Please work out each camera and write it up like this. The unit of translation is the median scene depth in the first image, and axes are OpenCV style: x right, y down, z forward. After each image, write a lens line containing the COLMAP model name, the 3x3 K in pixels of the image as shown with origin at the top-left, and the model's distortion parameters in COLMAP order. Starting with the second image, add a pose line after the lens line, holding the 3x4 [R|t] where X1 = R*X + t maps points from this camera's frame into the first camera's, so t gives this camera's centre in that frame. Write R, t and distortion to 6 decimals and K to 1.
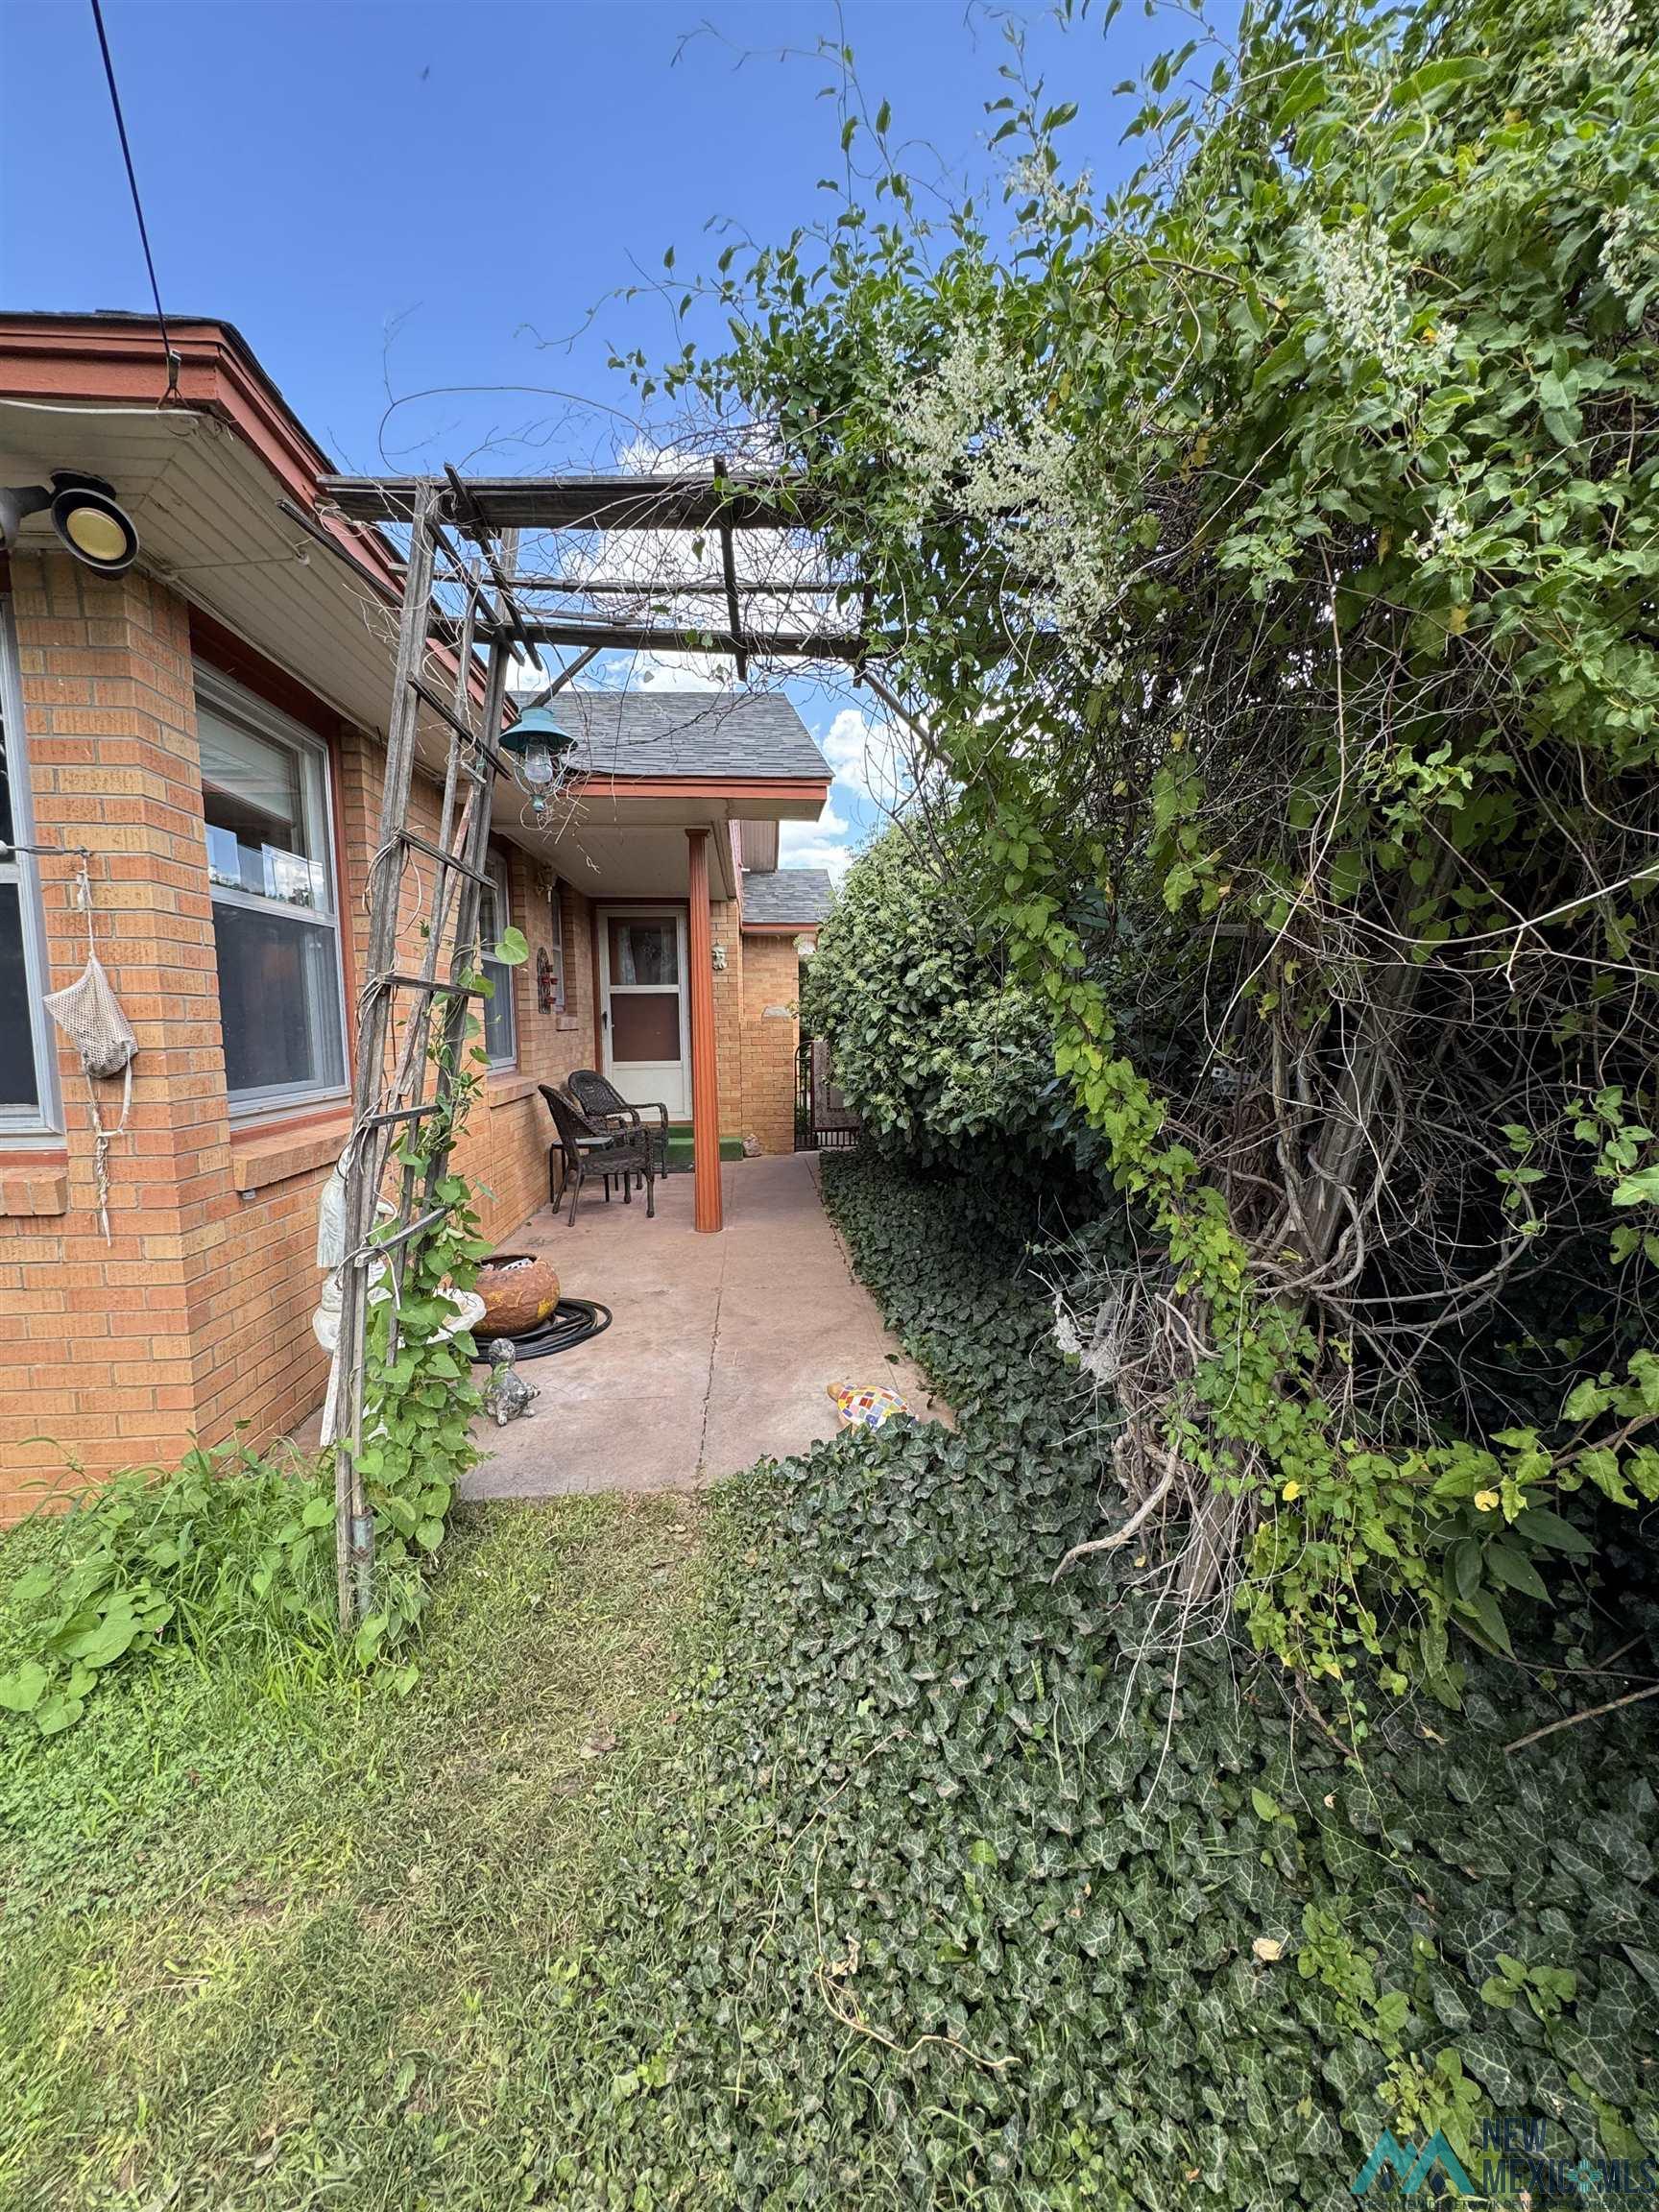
lens RADIAL K [[877.9, 0, 827.6], [0, 877.9, 1106.5], [0, 0, 1]] dist [-0.001339, -0.000060]
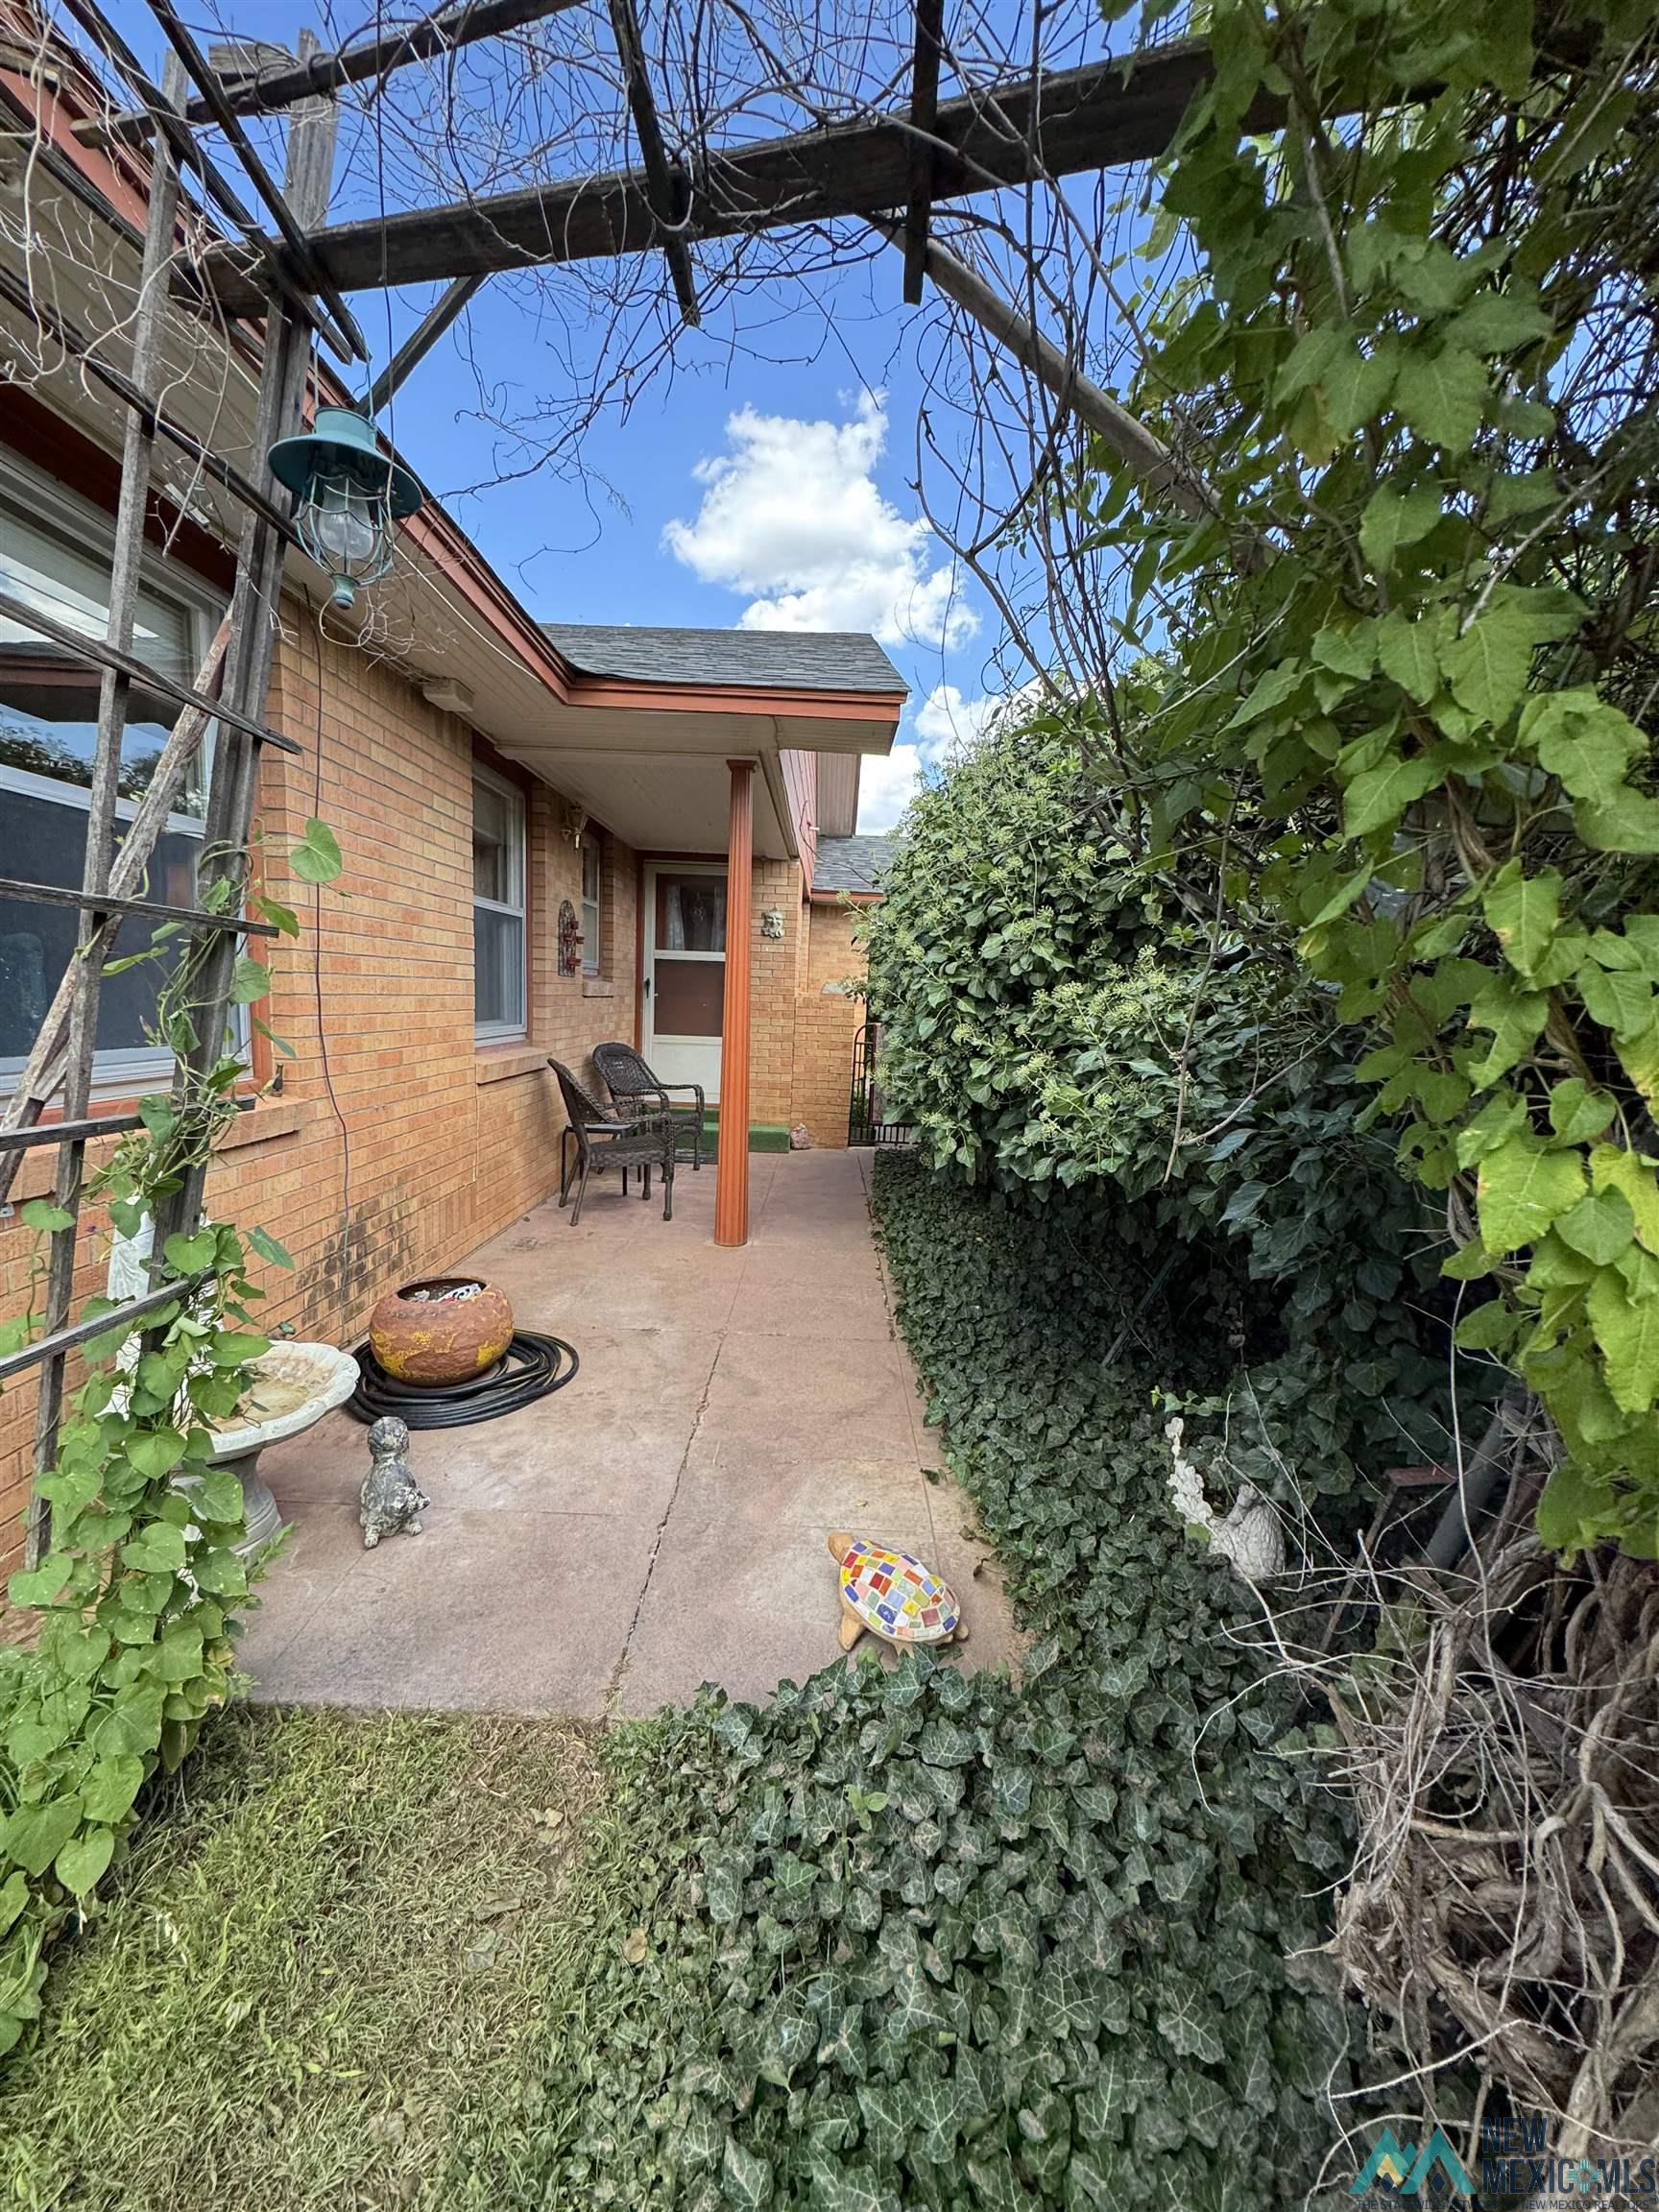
lens RADIAL K [[877.9, 0, 831.6], [0, 877.9, 1108.5], [0, 0, 1]] dist [-0.001339, -0.000060]
pose [[0.995144, 0.062505, -0.076031, 0.030460], [-0.060450, 0.997749, 0.029033, -0.032387], [0.077675, -0.024296, 0.996683, 0.297681]]
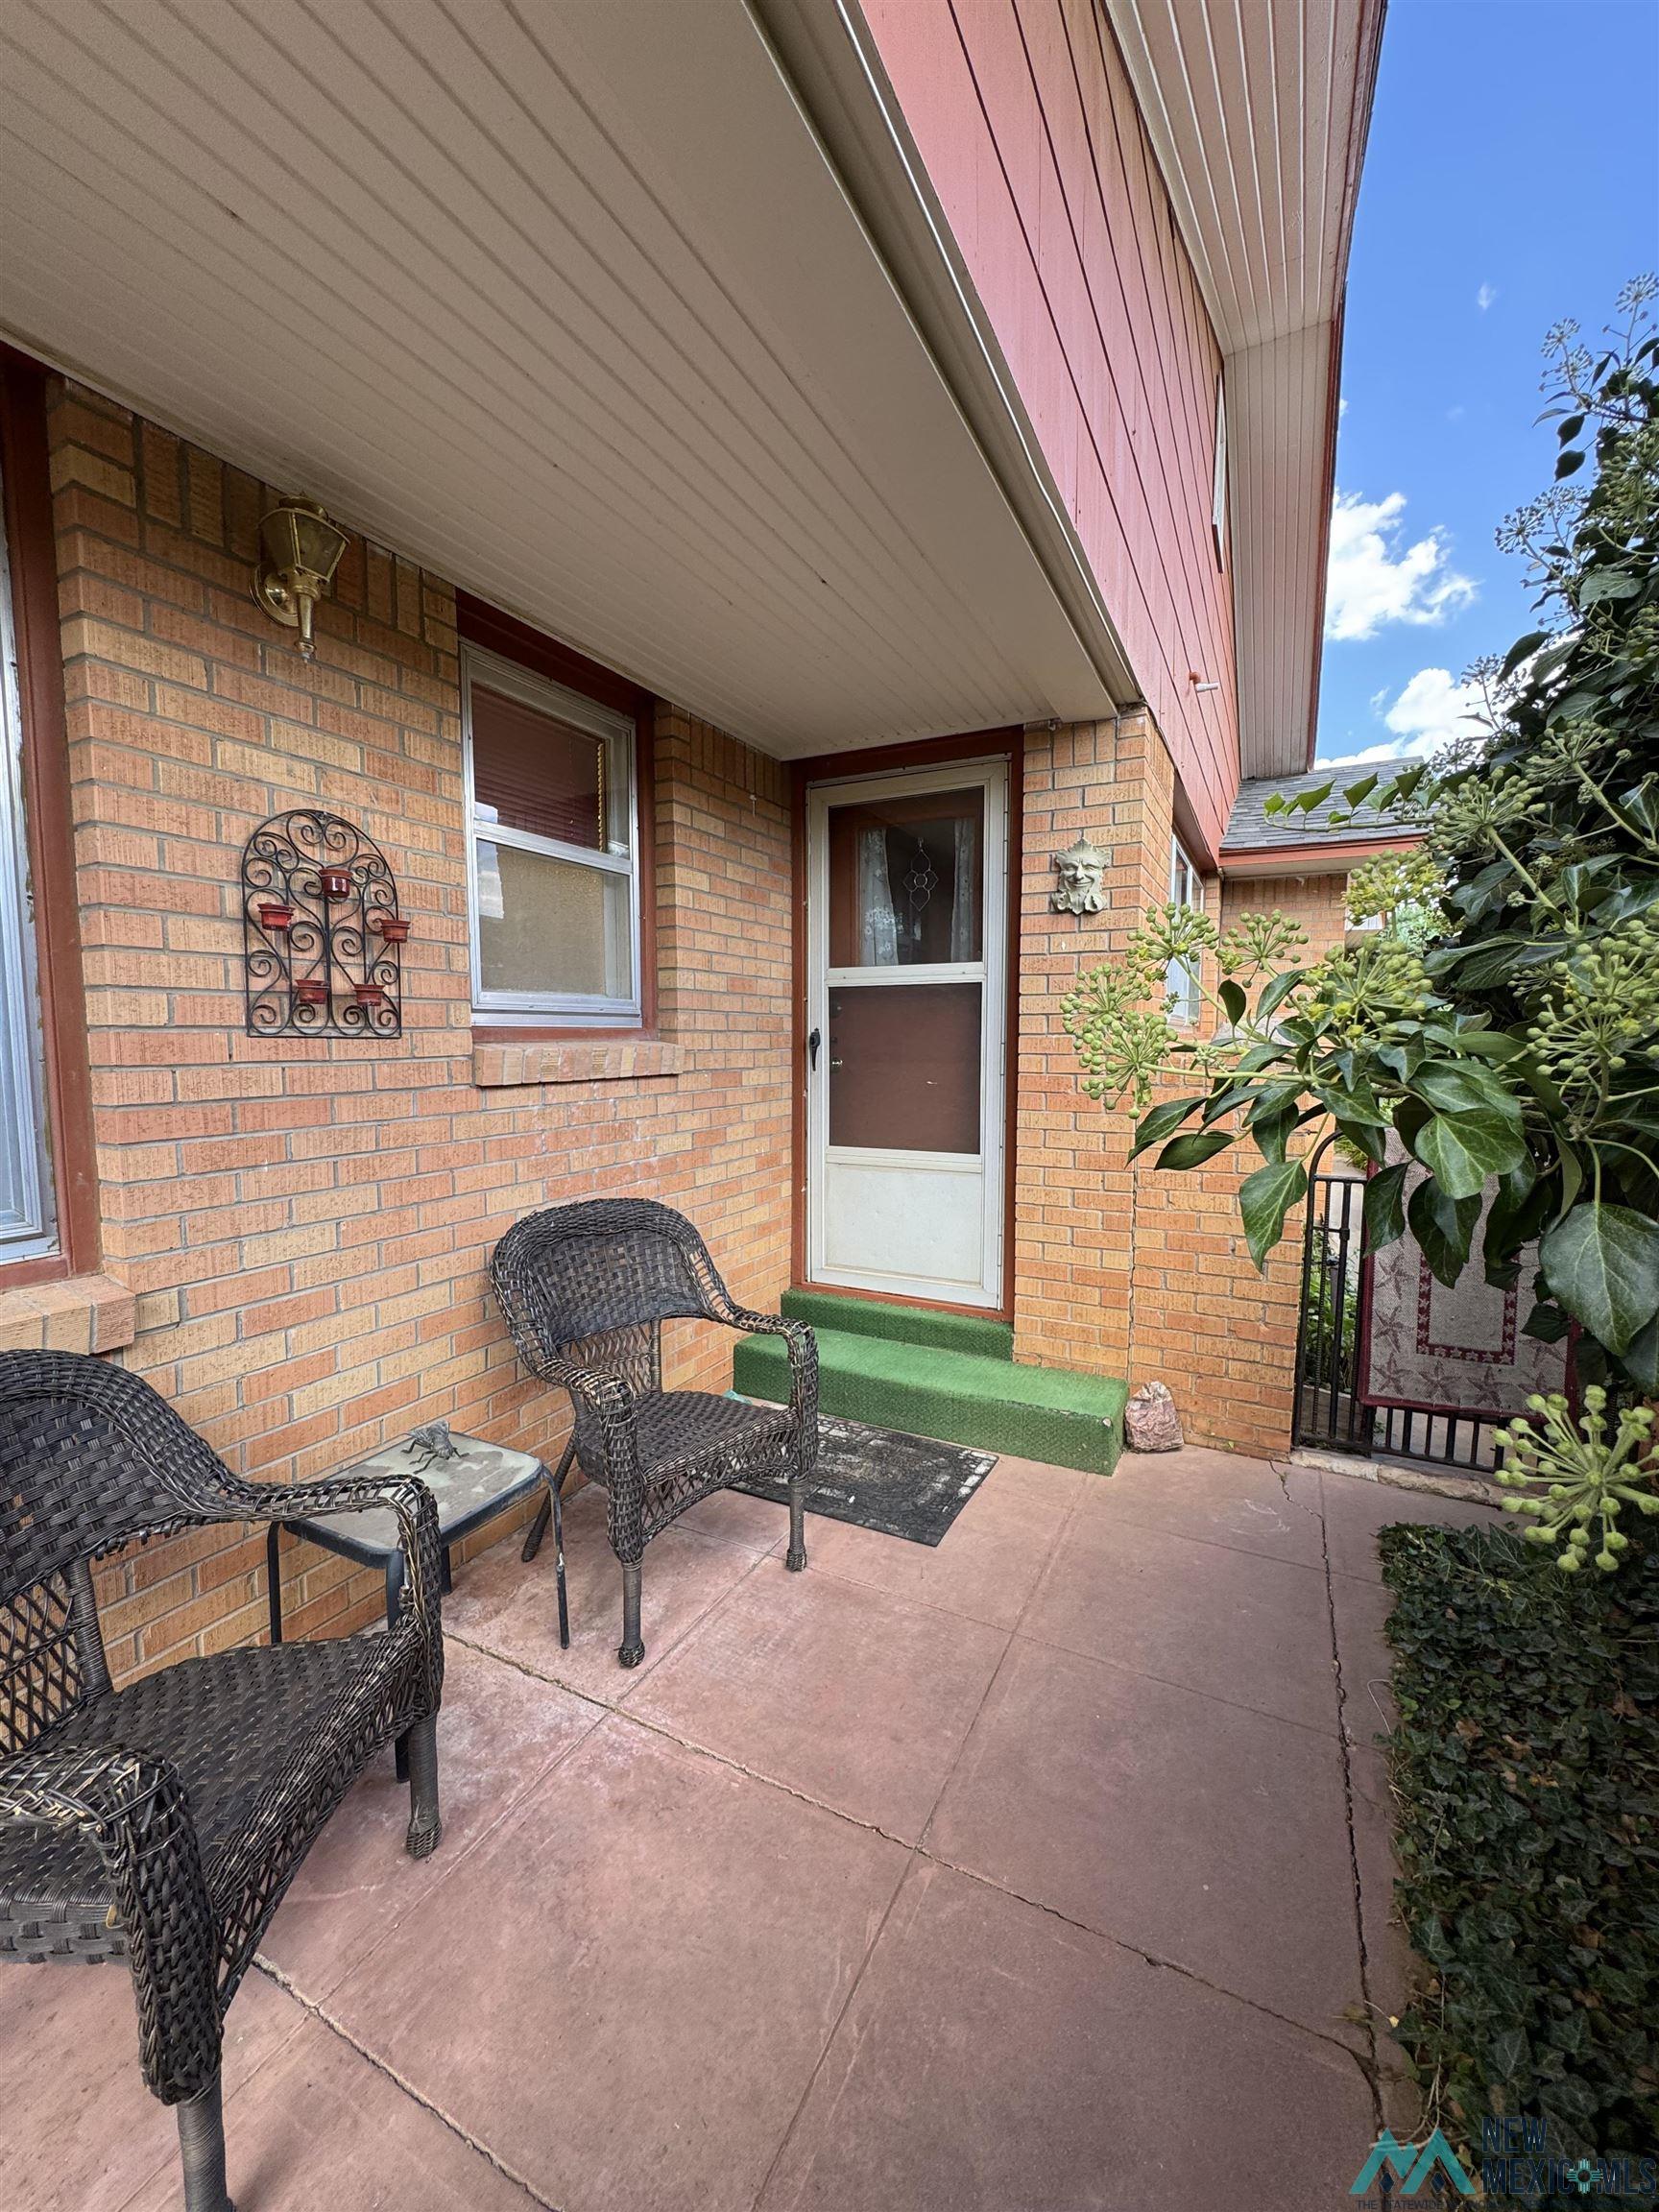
lens RADIAL K [[877.9, 0, 837.2], [0, 877.9, 1102.5], [0, 0, 1]] dist [-0.001339, -0.000060]
pose [[0.850674, 0.050049, -0.523305, -0.047848], [-0.060608, 0.998157, -0.003060, -0.190199], [0.522188, 0.034319, 0.852140, 1.704034]]
